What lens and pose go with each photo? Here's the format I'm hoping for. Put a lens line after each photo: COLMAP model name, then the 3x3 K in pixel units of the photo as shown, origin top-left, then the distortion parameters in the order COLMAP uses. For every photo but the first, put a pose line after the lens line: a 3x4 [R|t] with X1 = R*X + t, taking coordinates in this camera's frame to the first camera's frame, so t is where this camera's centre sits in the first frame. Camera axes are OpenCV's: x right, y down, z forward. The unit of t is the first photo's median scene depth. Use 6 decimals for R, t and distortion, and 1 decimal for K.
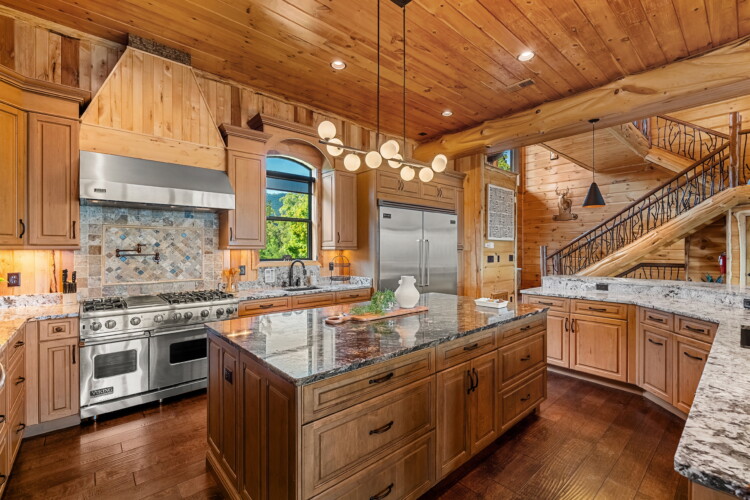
lens RADIAL K [[330.0, 0, 375.5], [0, 330.0, 252.0], [0, 0, 1]] dist [-0.002585, -0.000063]
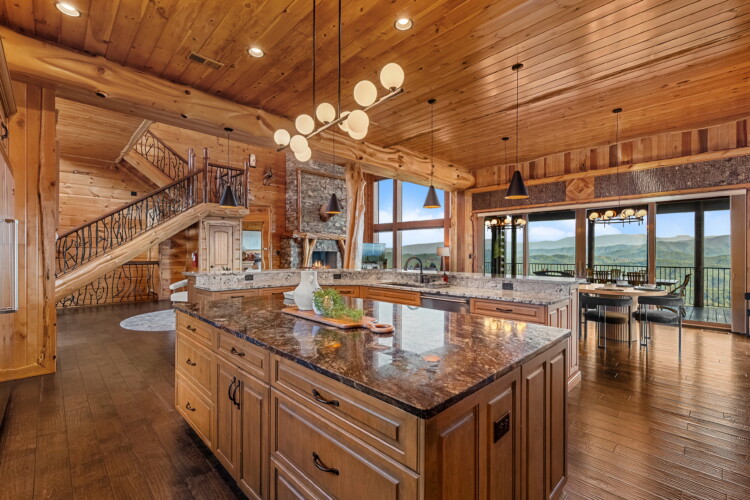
lens RADIAL K [[330.0, 0, 374.9], [0, 330.0, 252.1], [0, 0, 1]] dist [-0.002585, -0.000063]
pose [[-0.053052, 0.005481, 0.998577, -0.294713], [0.000359, 0.999985, -0.005469, 0.012388], [-0.998592, 0.000068, -0.053054, 0.357679]]
